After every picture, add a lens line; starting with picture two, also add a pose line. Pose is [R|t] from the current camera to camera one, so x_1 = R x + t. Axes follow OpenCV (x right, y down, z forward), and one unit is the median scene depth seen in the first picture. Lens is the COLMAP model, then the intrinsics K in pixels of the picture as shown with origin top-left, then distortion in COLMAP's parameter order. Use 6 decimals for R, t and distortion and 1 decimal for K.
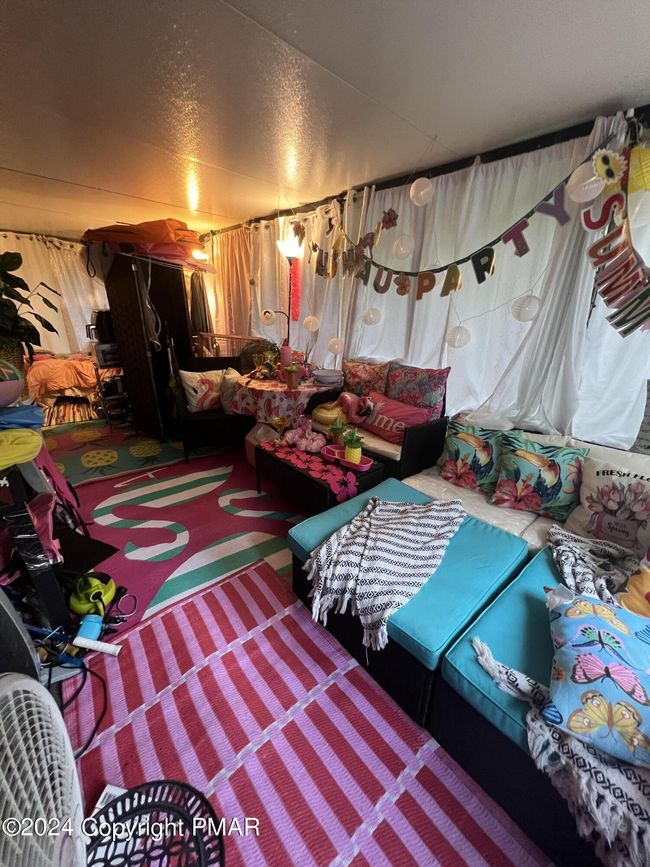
lens RADIAL K [[349.6, 0, 321.5], [0, 349.6, 432.5], [0, 0, 1]] dist [-0.004742, -0.000151]
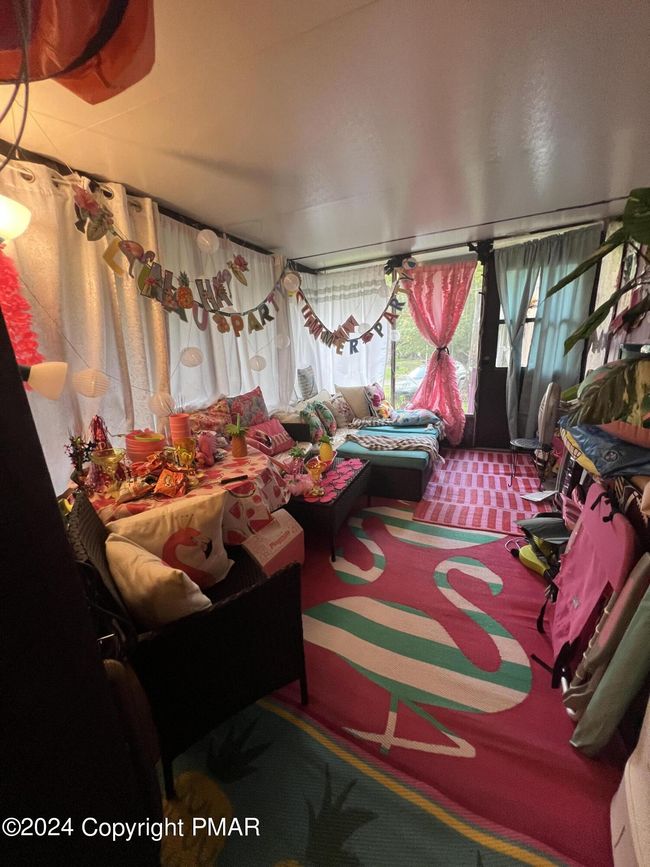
lens RADIAL K [[349.3, 0, 323.3], [0, 349.3, 436.1], [0, 0, 1]] dist [-0.001324, 0.000346]
pose [[-0.442378, -0.225644, 0.867978, -0.989107], [0.349729, 0.847805, 0.398644, -0.500431], [-0.825828, 0.479908, -0.296137, 1.363173]]
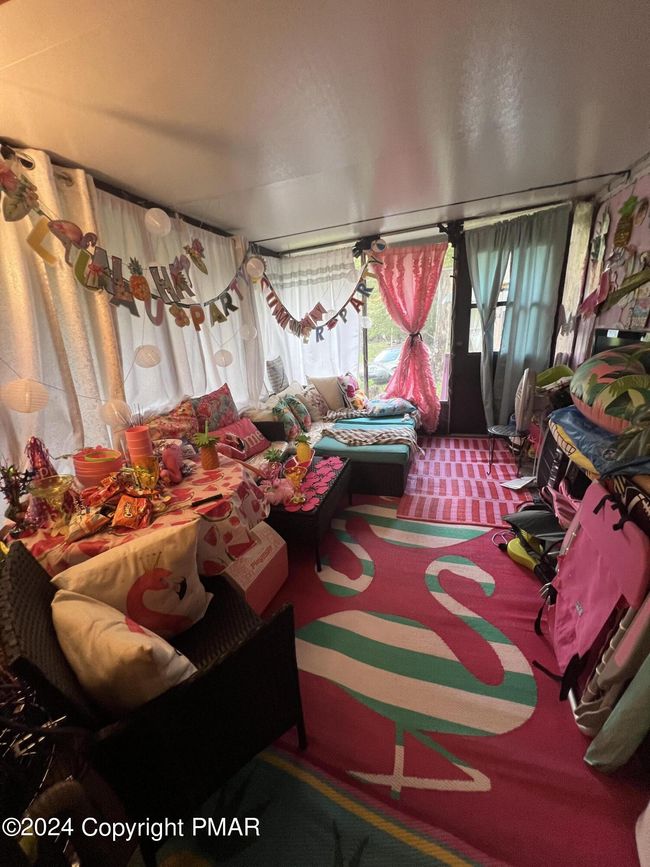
lens RADIAL K [[349.3, 0, 323.4], [0, 349.3, 436.2], [0, 0, 1]] dist [-0.001324, 0.000346]
pose [[-0.528188, -0.238173, 0.815041, -0.901130], [0.352969, 0.811414, 0.465854, -0.517325], [-0.772289, 0.533742, -0.344512, 1.336904]]
